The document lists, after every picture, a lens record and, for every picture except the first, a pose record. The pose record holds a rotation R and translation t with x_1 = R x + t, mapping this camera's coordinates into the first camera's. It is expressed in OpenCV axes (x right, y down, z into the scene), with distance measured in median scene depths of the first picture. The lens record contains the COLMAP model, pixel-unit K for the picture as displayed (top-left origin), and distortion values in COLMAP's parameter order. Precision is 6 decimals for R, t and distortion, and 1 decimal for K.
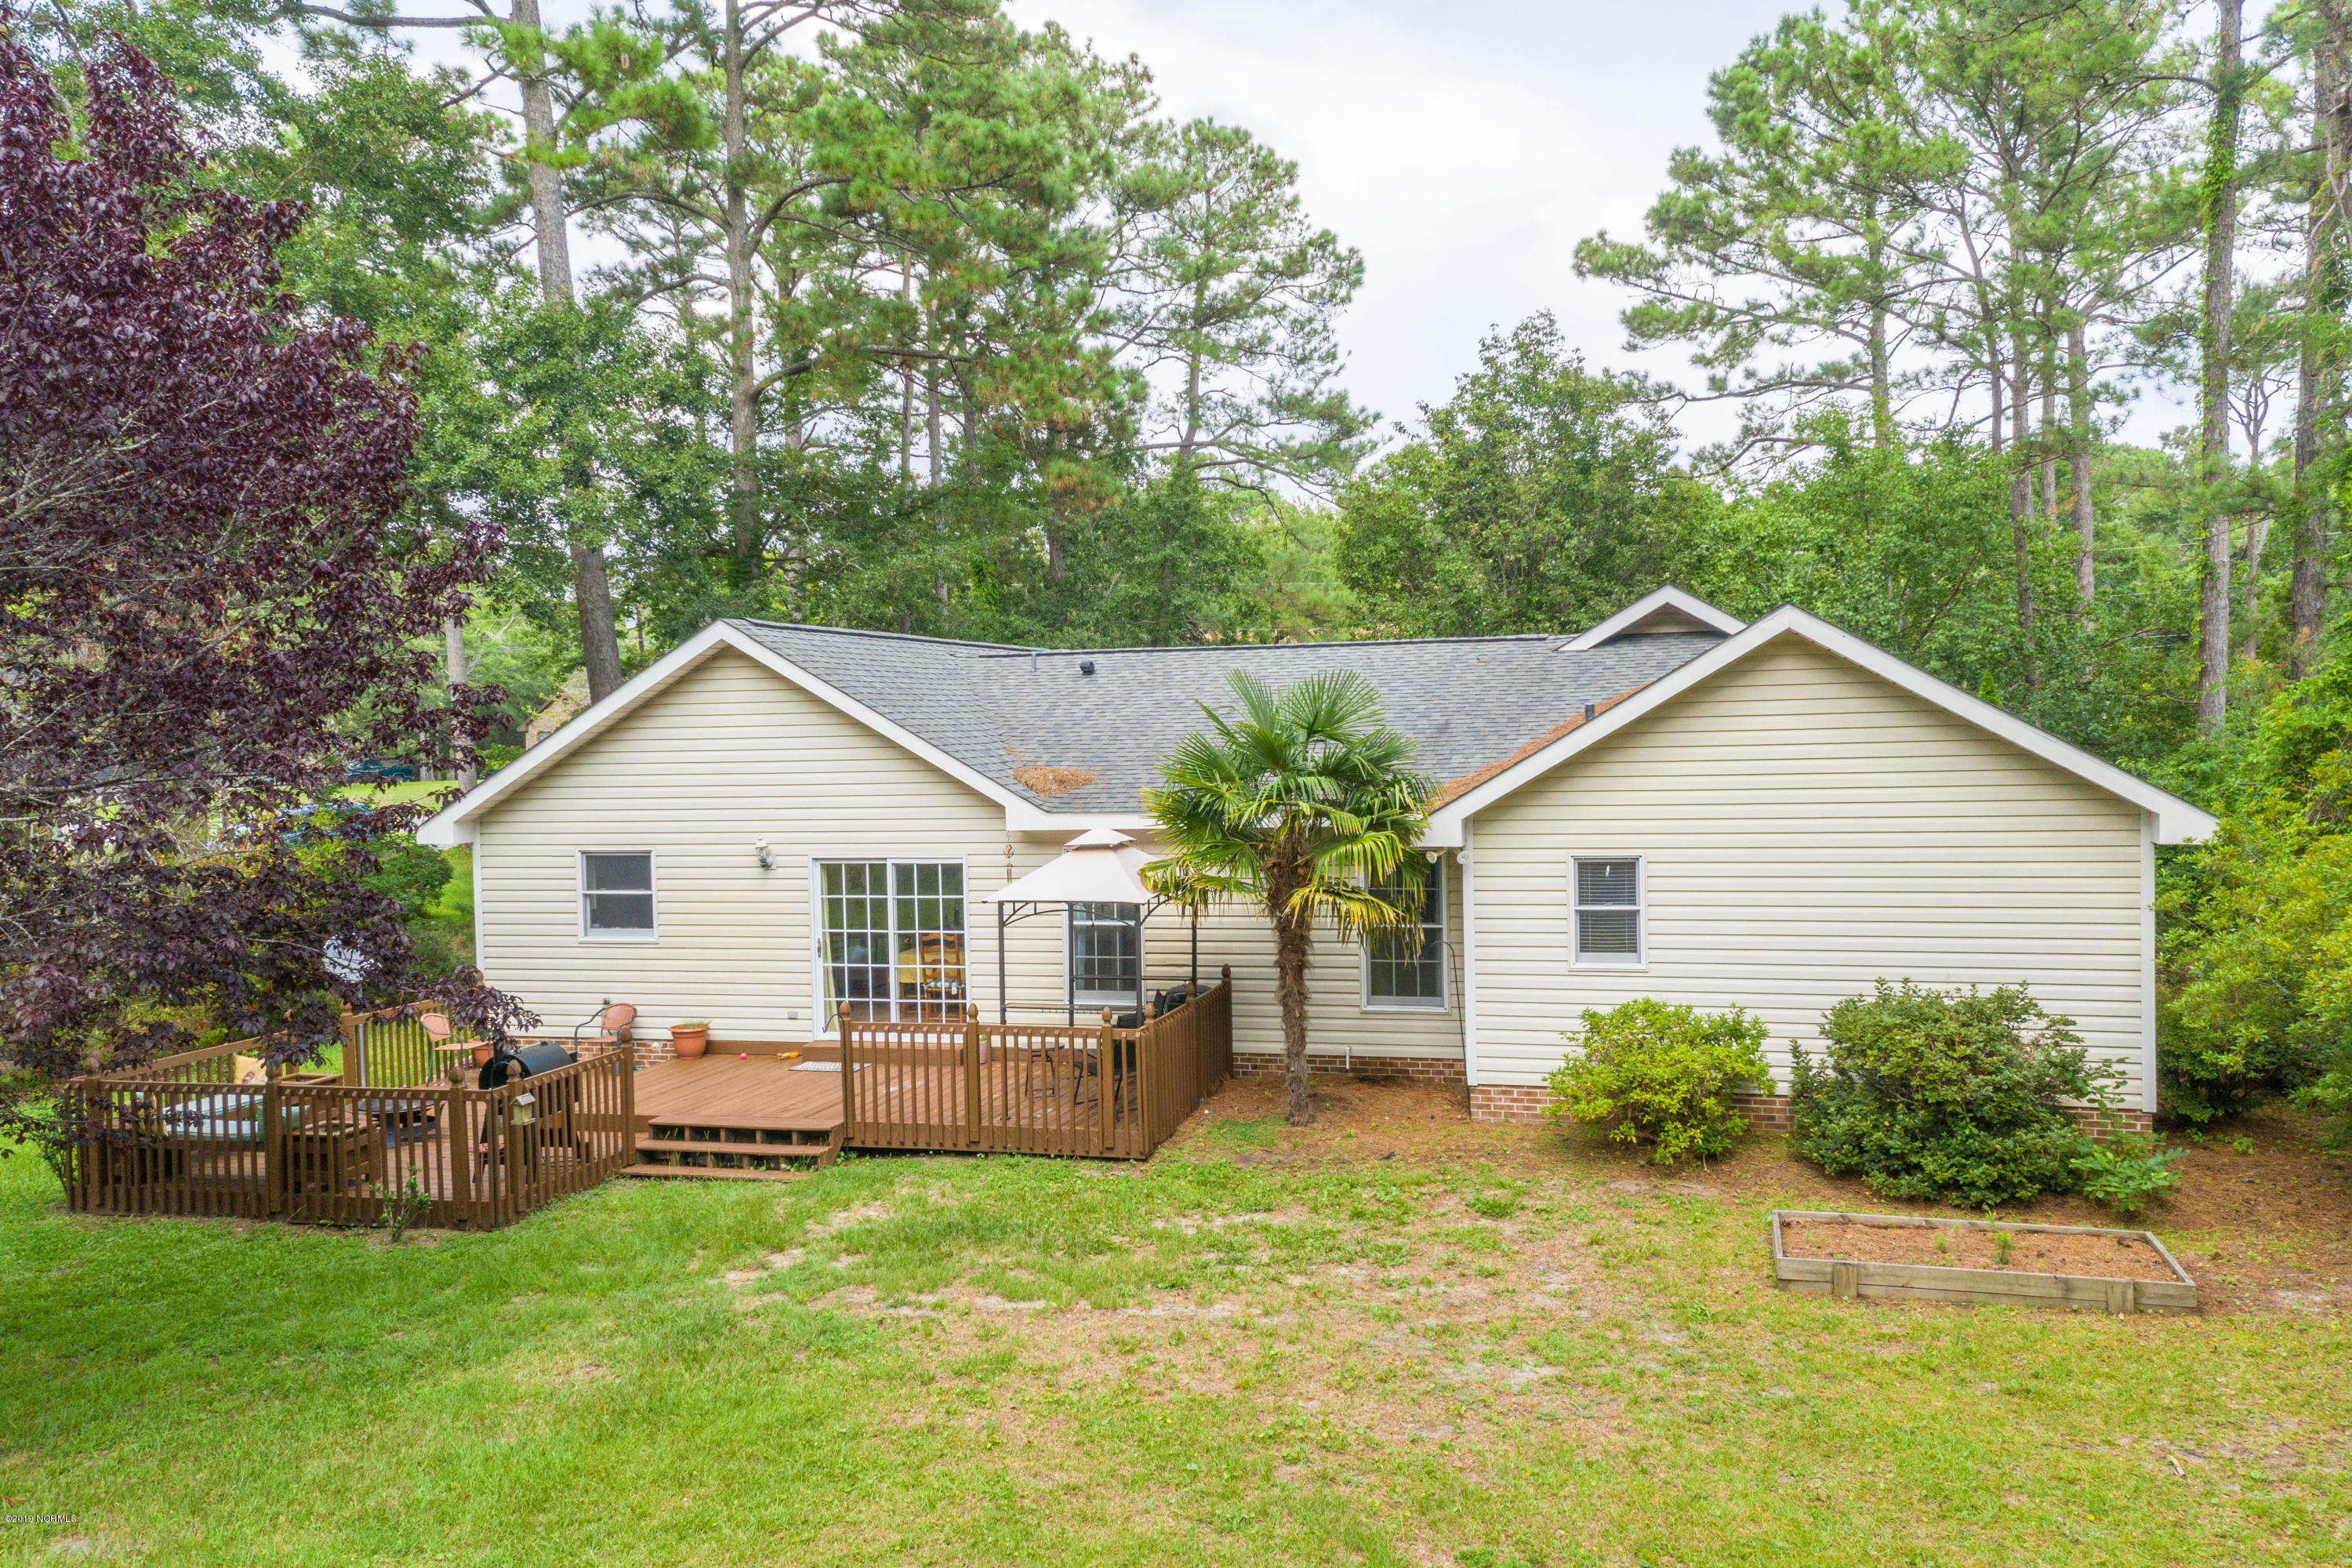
lens RADIAL K [[1863.3, 0, 1176.0], [0, 1863.3, 784.0], [0, 0, 1]] dist [0.071897, -0.001152]
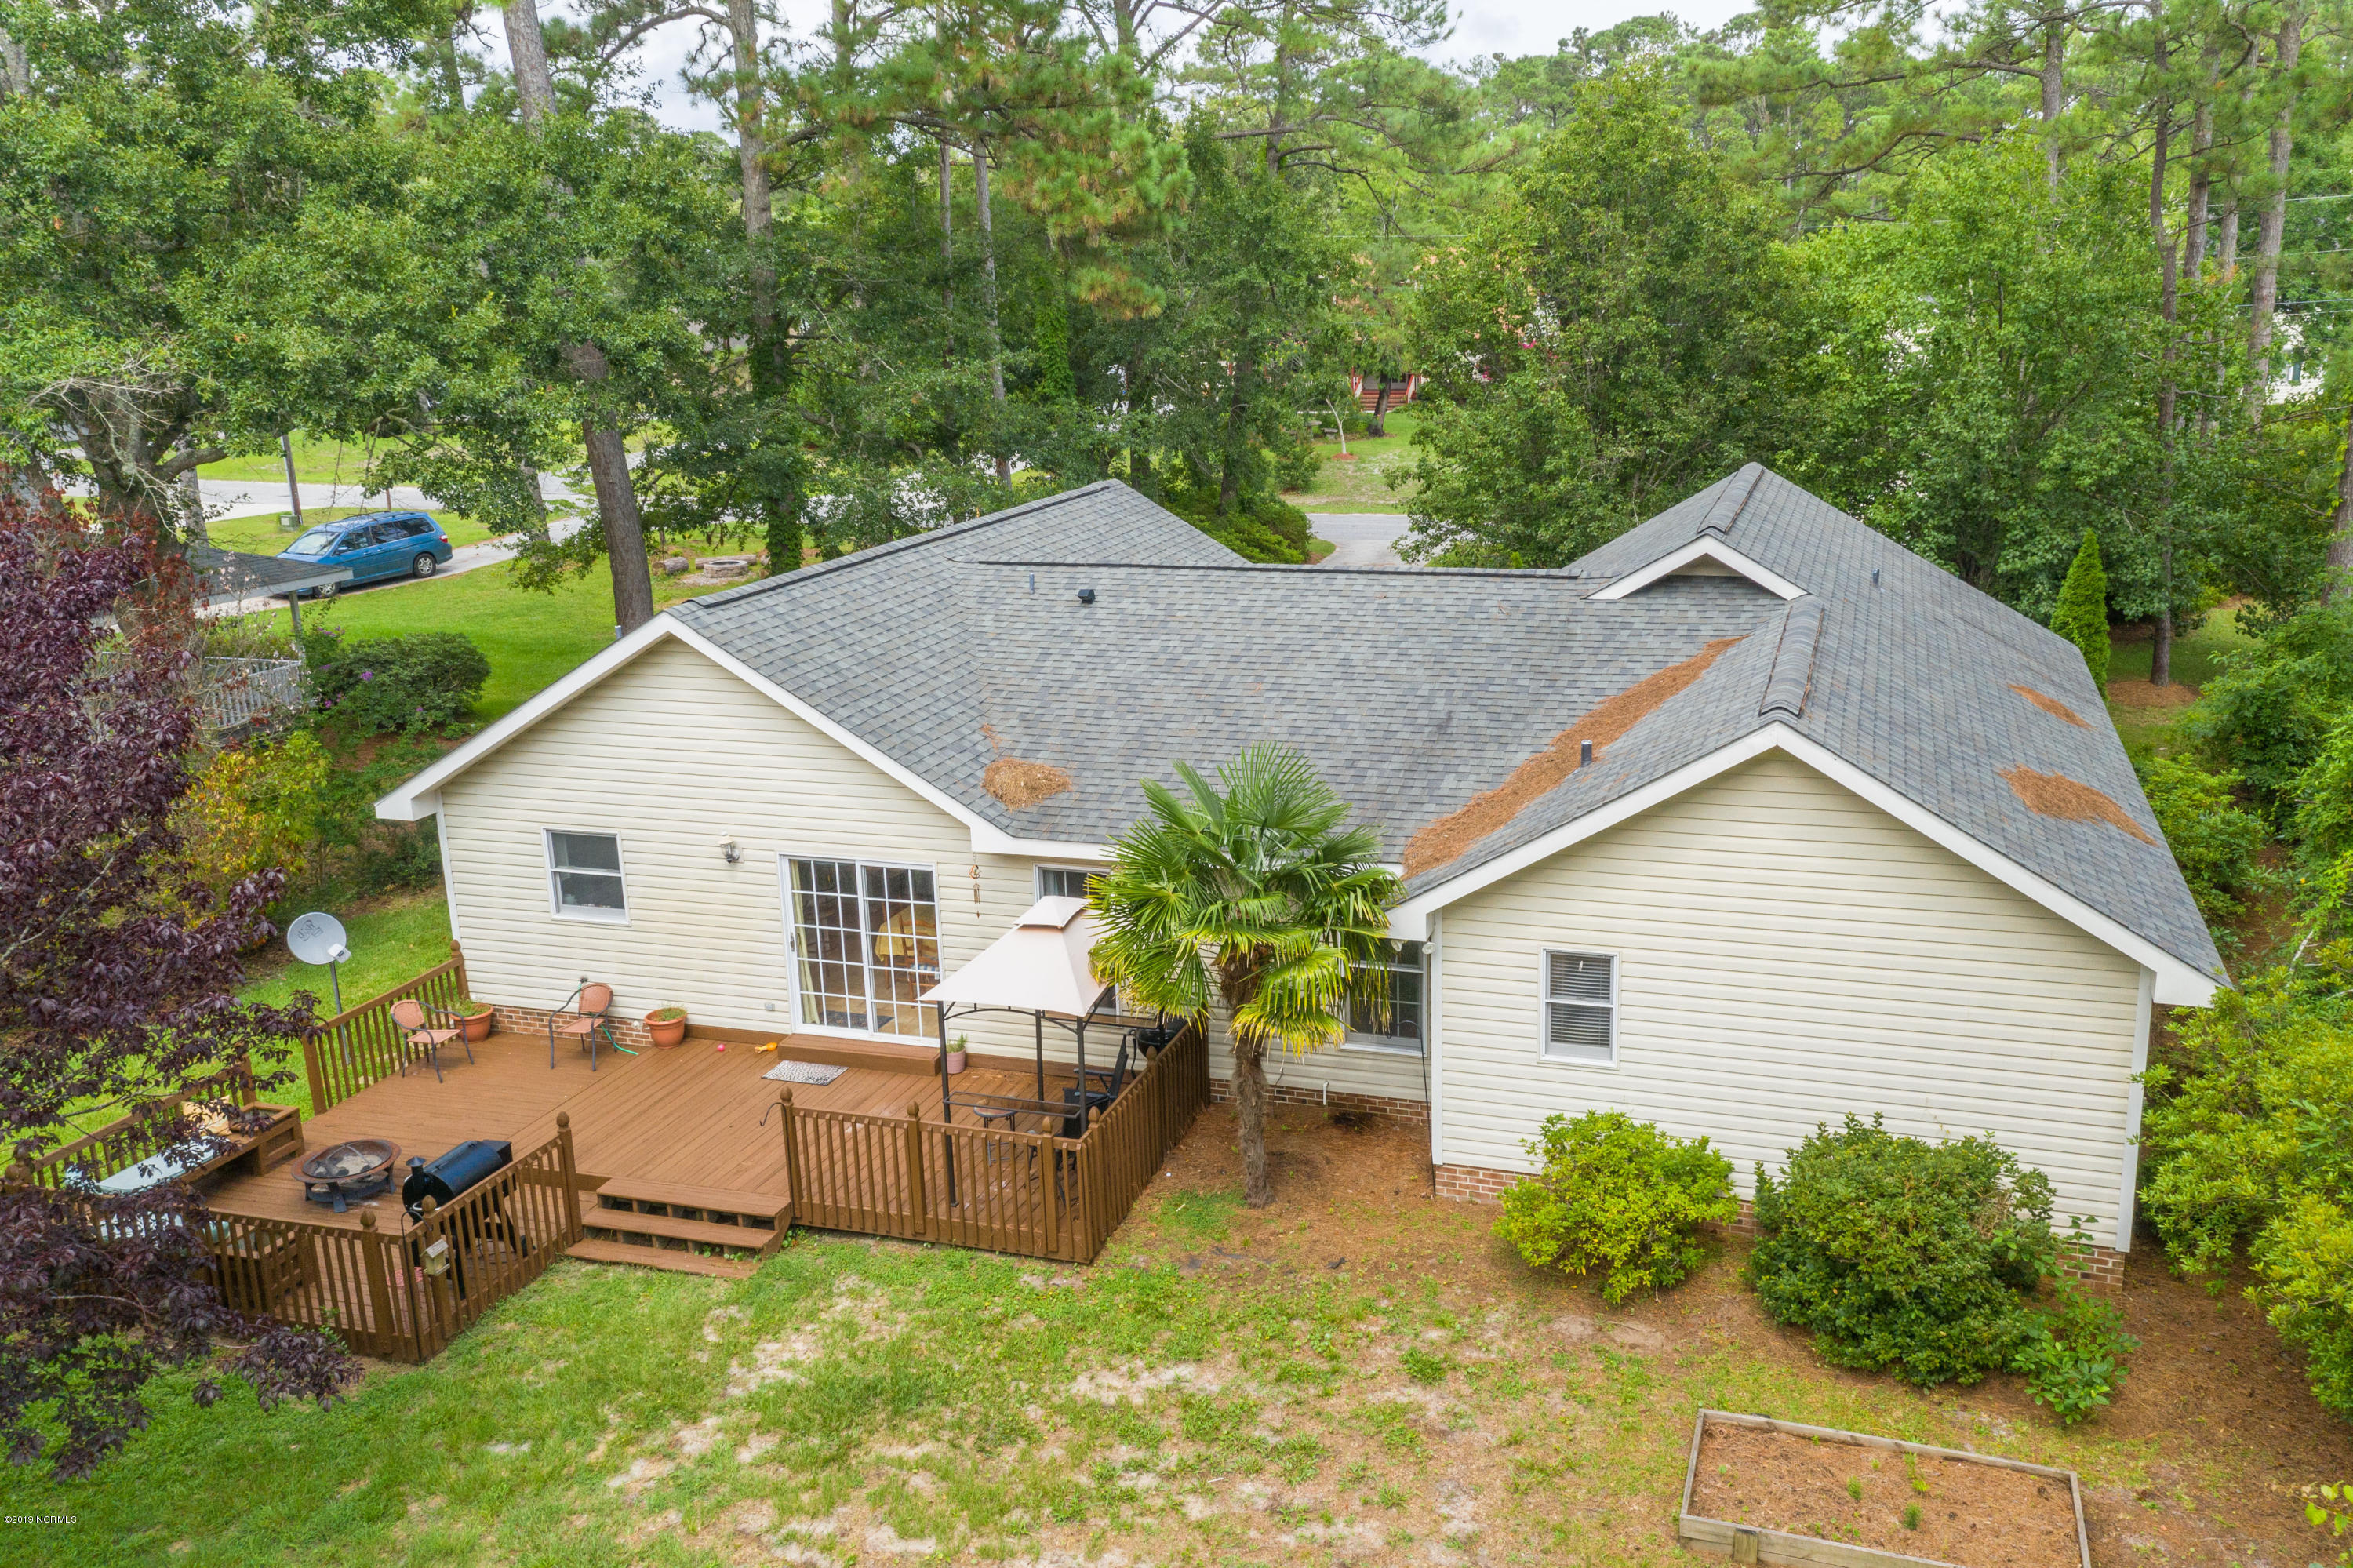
lens RADIAL K [[1902.0, 0, 1259.7], [0, 1902.0, 768.5], [0, 0, 1]] dist [0.074577, 0.006134]
pose [[0.999418, 0.006301, -0.033513, 0.100445], [0.001113, 0.976229, 0.216740, -0.259149], [0.034082, -0.216651, 0.975654, 0.077497]]
